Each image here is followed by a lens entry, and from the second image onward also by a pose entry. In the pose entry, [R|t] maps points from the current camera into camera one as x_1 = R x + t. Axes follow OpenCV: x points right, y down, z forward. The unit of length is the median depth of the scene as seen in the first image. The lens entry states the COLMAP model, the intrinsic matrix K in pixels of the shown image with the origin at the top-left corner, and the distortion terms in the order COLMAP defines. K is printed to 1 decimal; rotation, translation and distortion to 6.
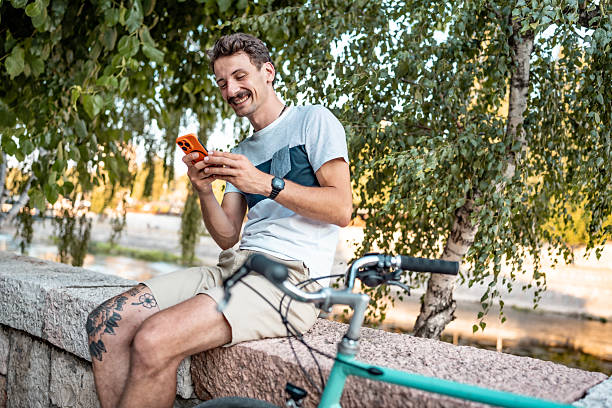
lens RADIAL K [[597.1, 0, 306.8], [0, 597.1, 197.6], [0, 0, 1]] dist [-0.185551, 0.237803]
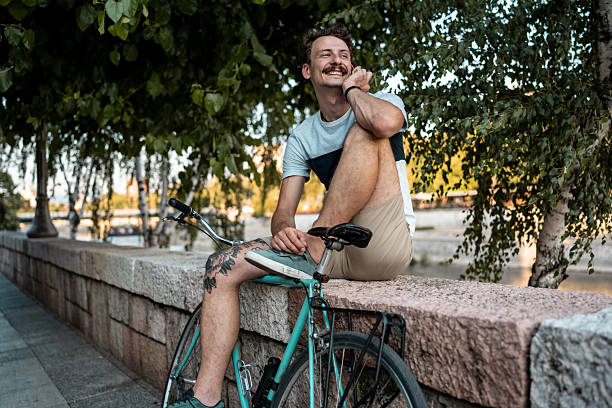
lens RADIAL K [[598.9, 0, 306.0], [0, 598.9, 204.0], [0, 0, 1]] dist [-0.206294, 0.292137]
pose [[0.959470, -0.094605, -0.265458, 0.129177], [0.100612, 0.994884, 0.009090, 0.033434], [0.263240, -0.035430, 0.964079, -0.117764]]
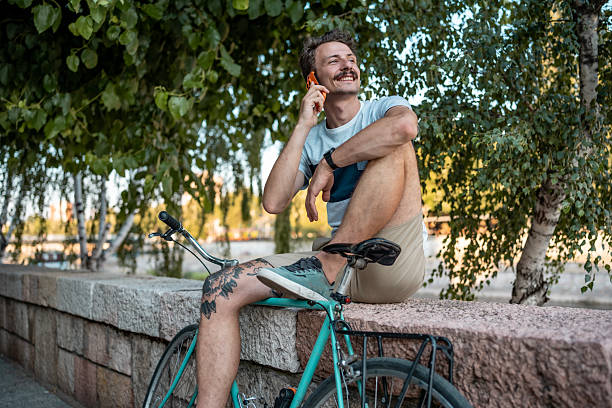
lens RADIAL K [[598.9, 0, 306.0], [0, 598.9, 204.0], [0, 0, 1]] dist [-0.206294, 0.292137]
pose [[0.985043, -0.093631, -0.144650, 0.003857], [0.090792, 0.995527, -0.026118, 0.040817], [0.146449, 0.012594, 0.989138, -0.070011]]
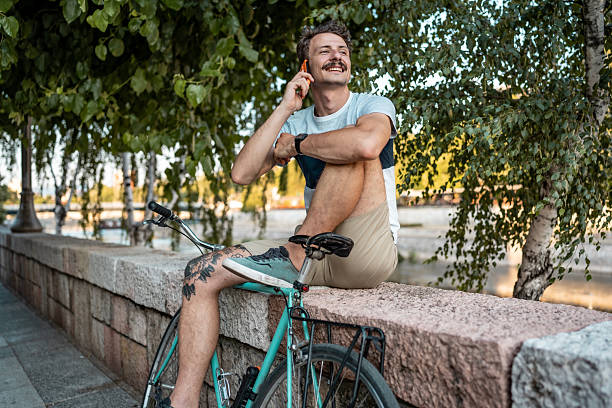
lens RADIAL K [[598.9, 0, 306.0], [0, 598.9, 204.0], [0, 0, 1]] dist [-0.206294, 0.292137]
pose [[0.965248, -0.080271, -0.248702, 0.135762], [0.087819, 0.995948, 0.019388, 0.018705], [0.246138, -0.040555, 0.968386, -0.097016]]
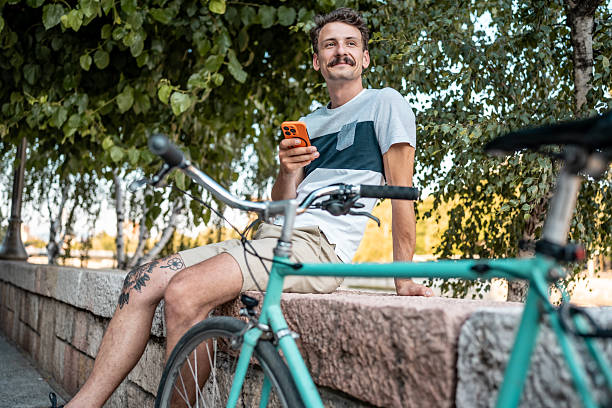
lens RADIAL K [[598.9, 0, 306.0], [0, 598.9, 204.0], [0, 0, 1]] dist [-0.206294, 0.292137]
pose [[0.967239, -0.054499, -0.247948, 0.174468], [0.034264, 0.995774, -0.085206, 0.118725], [0.251544, 0.073919, 0.965019, -0.022508]]
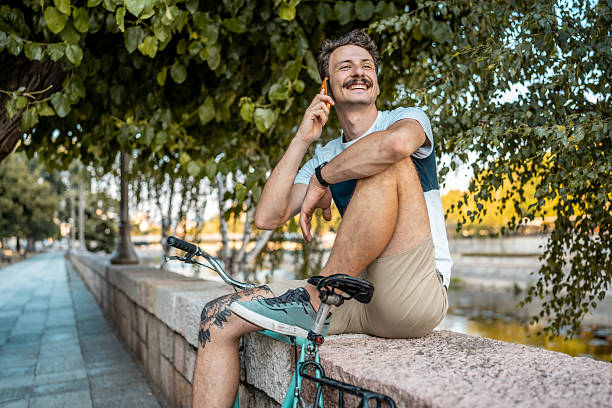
lens RADIAL K [[598.9, 0, 306.0], [0, 598.9, 204.0], [0, 0, 1]] dist [-0.206294, 0.292137]
pose [[0.899007, -0.108162, -0.424368, 0.204884], [0.096353, 0.994128, -0.049260, 0.026250], [0.427204, 0.003396, 0.904149, 0.054829]]
